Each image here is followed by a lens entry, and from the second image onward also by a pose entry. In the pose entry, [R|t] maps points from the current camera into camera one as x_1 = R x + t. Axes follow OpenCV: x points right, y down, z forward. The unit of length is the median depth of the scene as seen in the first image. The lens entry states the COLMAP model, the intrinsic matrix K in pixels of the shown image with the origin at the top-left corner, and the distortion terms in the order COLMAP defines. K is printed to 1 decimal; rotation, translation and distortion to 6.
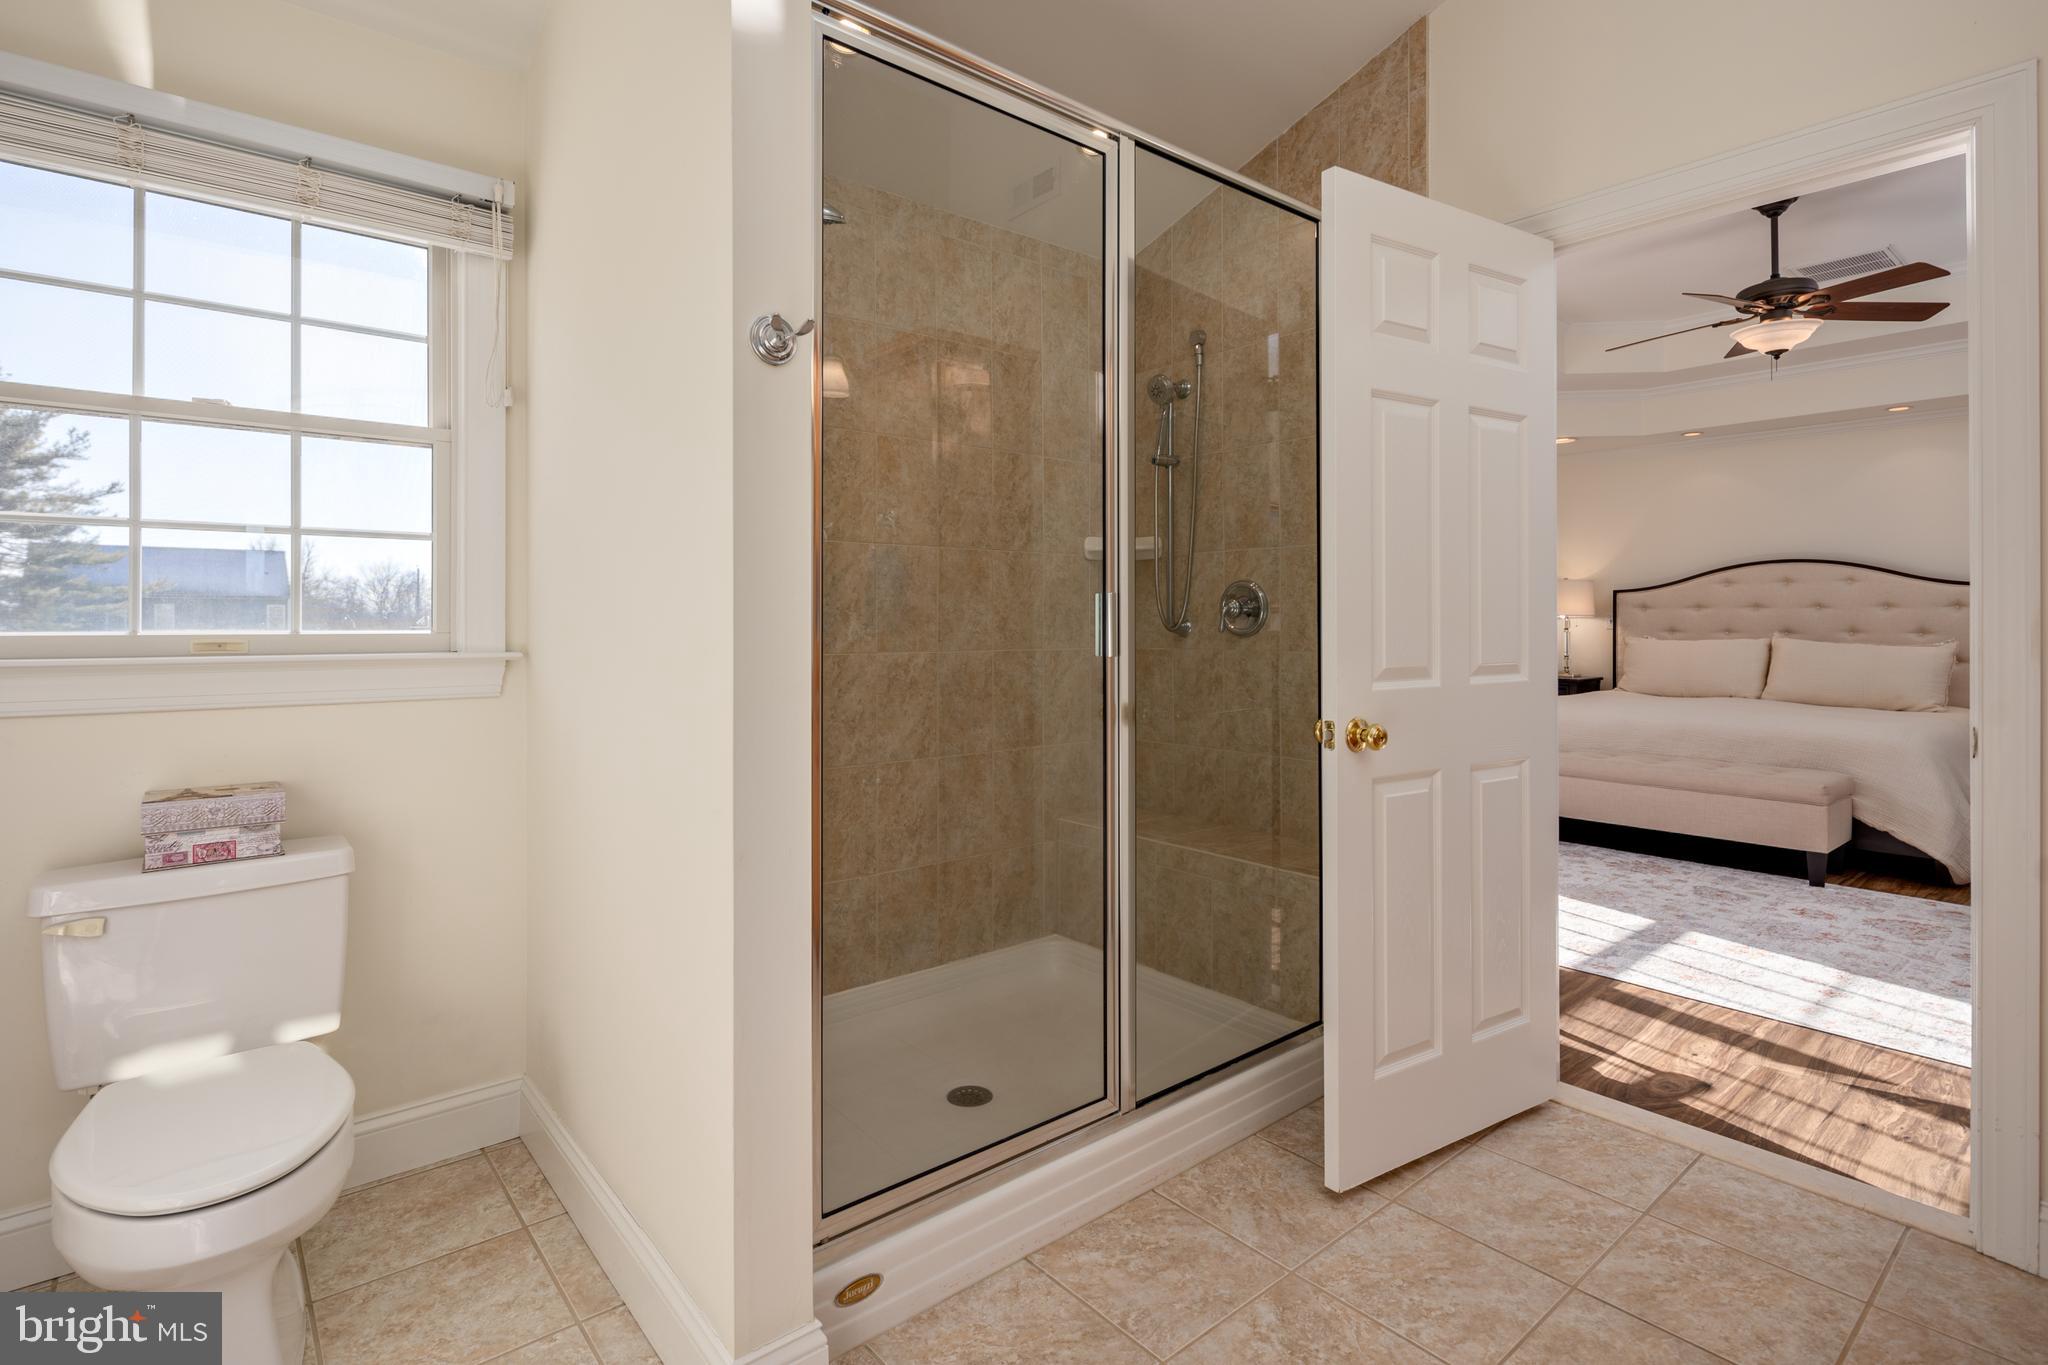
lens RADIAL K [[1002.9, 0, 1009.0], [0, 1002.9, 608.6], [0, 0, 1]] dist [0.002096, -0.000041]
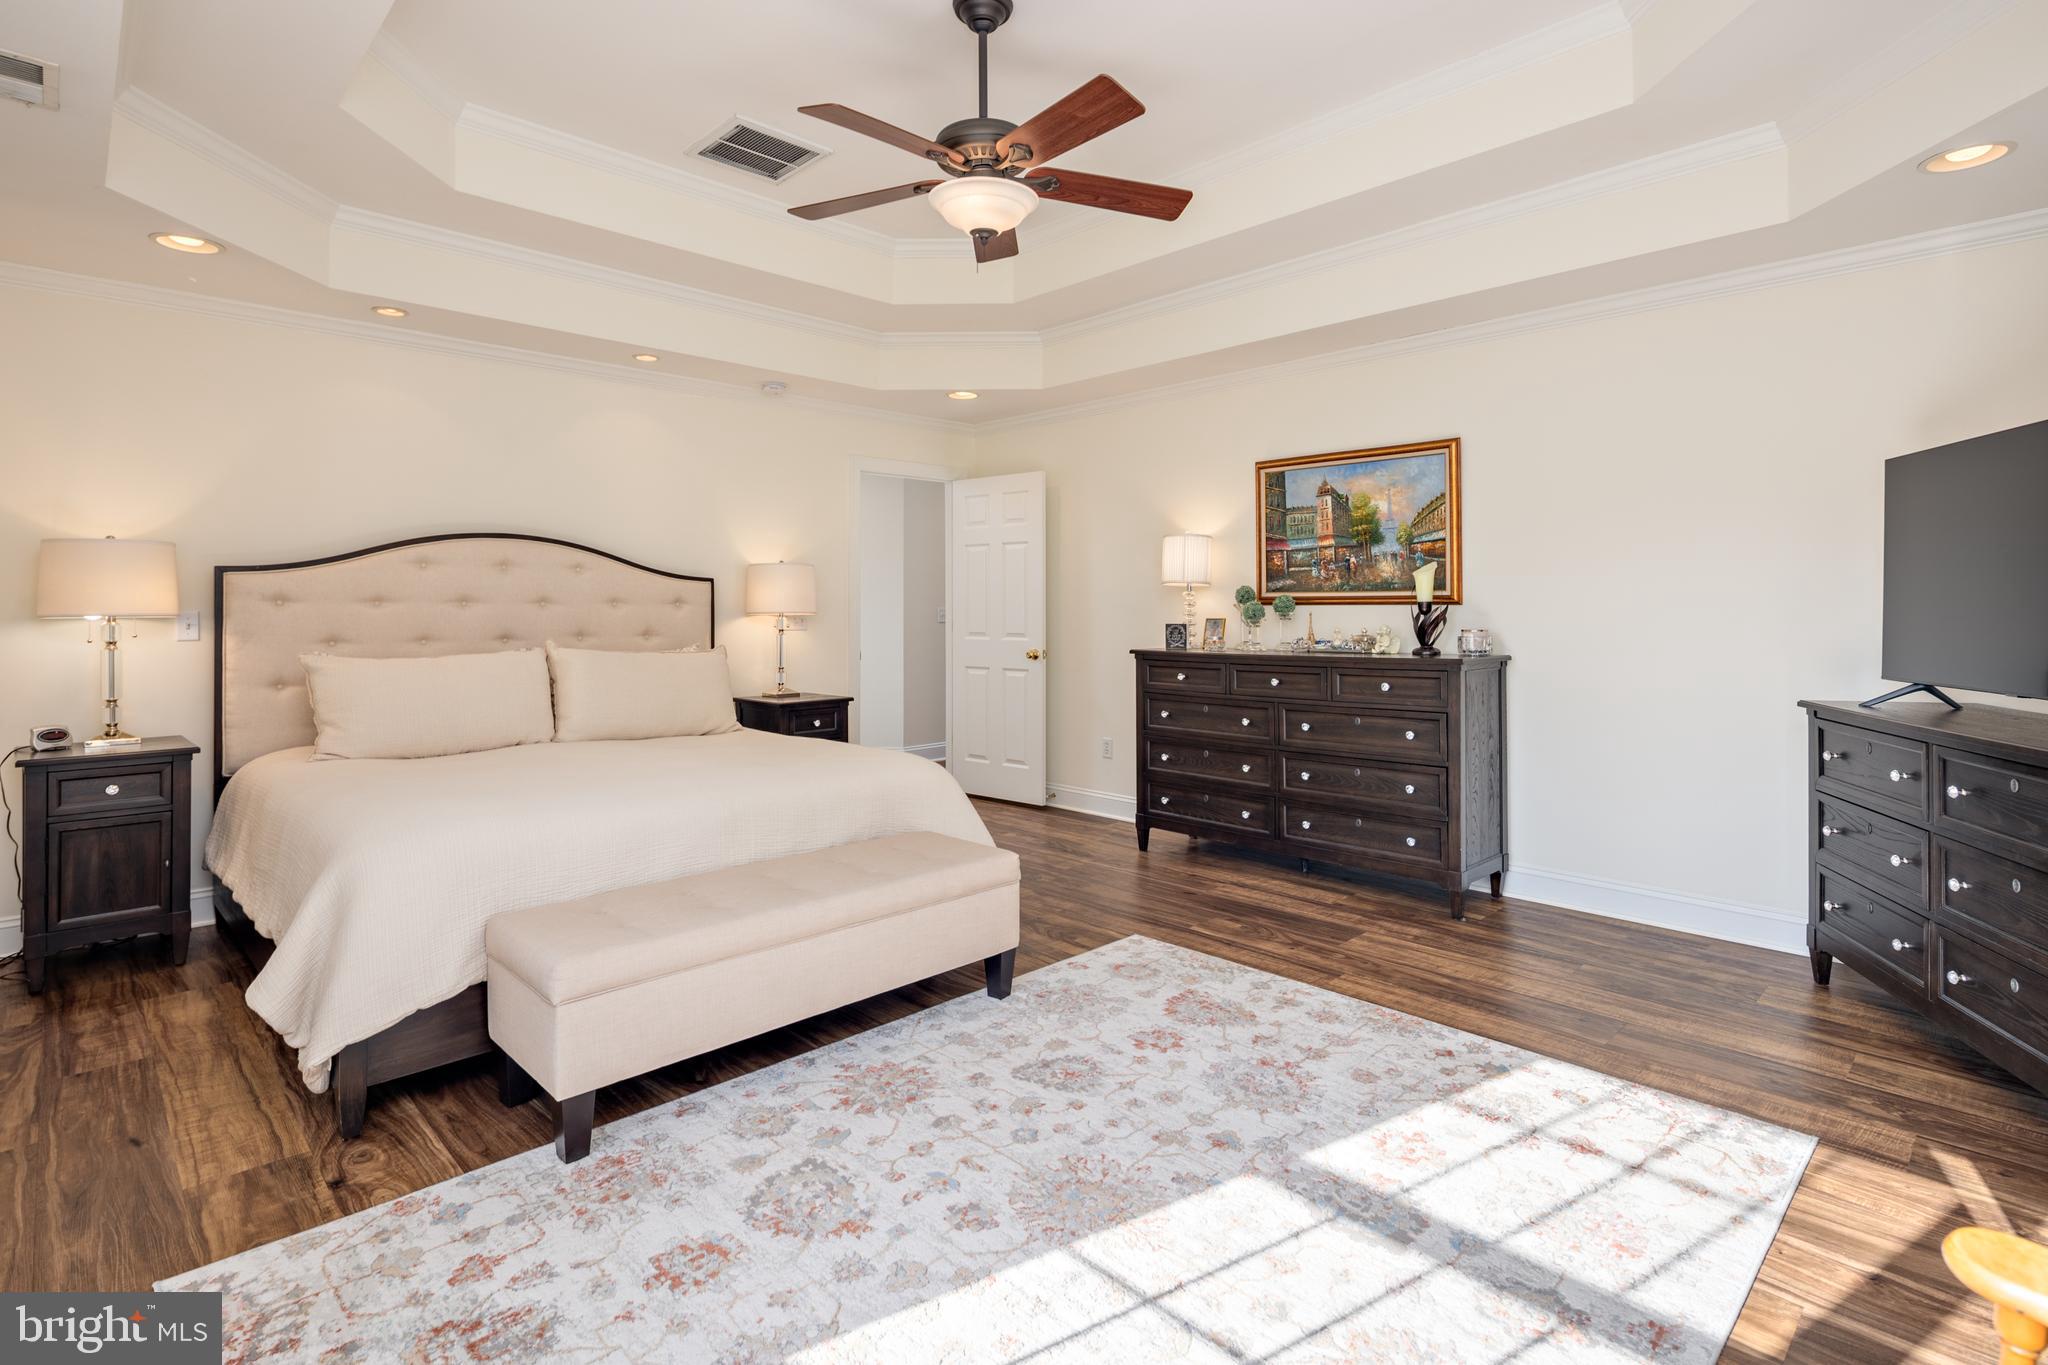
lens RADIAL K [[1002.9, 0, 1009.6], [0, 1002.9, 610.3], [0, 0, 1]] dist [0.002096, -0.000041]
pose [[-0.063248, 0.003902, 0.997990, 0.046535], [-0.003003, 0.999987, -0.004100, 0.004224], [-0.997993, -0.003256, -0.063235, 0.507335]]
